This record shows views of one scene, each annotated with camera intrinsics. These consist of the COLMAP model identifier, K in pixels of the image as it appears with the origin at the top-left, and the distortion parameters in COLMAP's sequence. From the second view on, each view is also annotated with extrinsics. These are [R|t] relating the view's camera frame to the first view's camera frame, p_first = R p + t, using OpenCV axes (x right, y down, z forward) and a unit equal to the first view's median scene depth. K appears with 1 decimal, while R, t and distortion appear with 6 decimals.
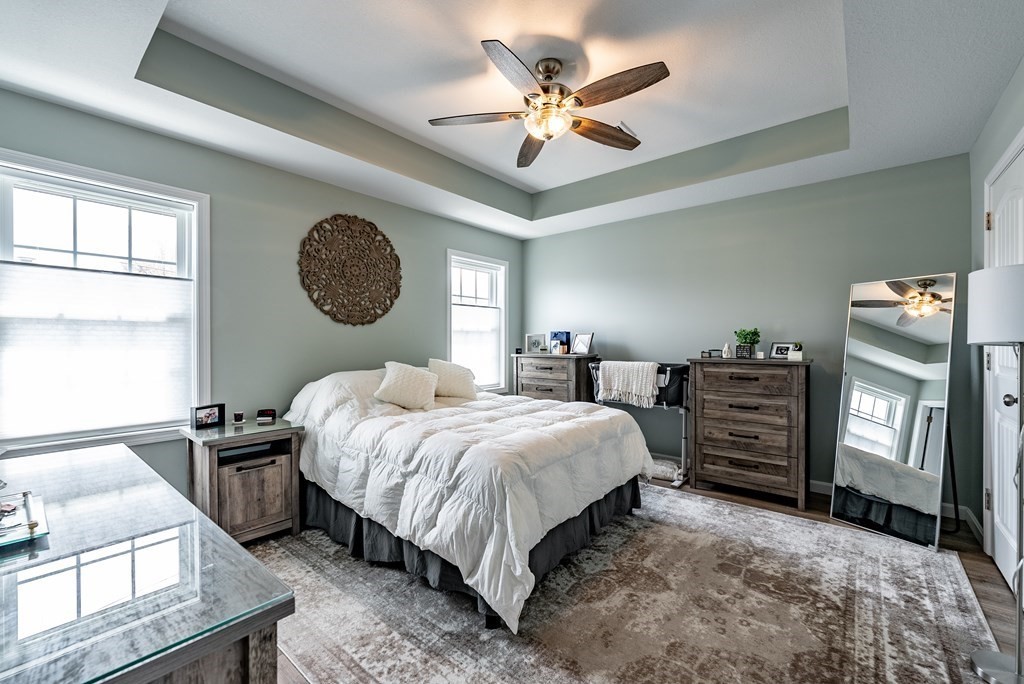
lens RADIAL K [[415.9, 0, 514.2], [0, 415.9, 341.9], [0, 0, 1]] dist [-0.001750, -0.000202]
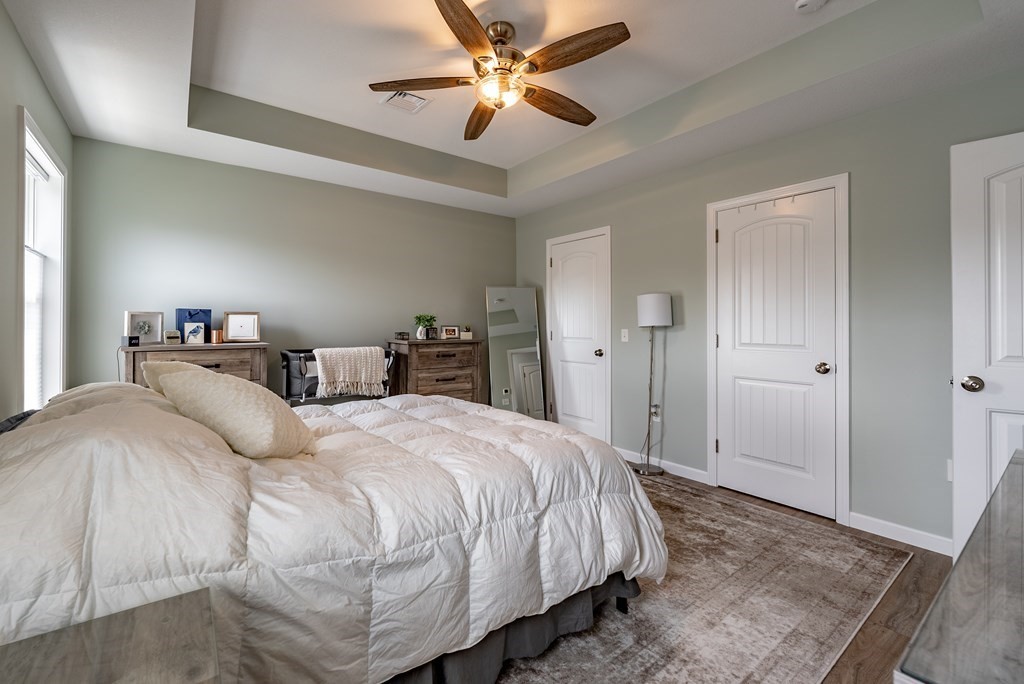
lens RADIAL K [[432.2, 0, 481.9], [0, 432.2, 322.4], [0, 0, 1]] dist [-0.001174, -0.000108]
pose [[0.251179, 0.006437, 0.967919, -0.603138], [-0.001902, 0.999979, -0.006157, -0.000774], [-0.967939, -0.000295, 0.251186, 0.559424]]
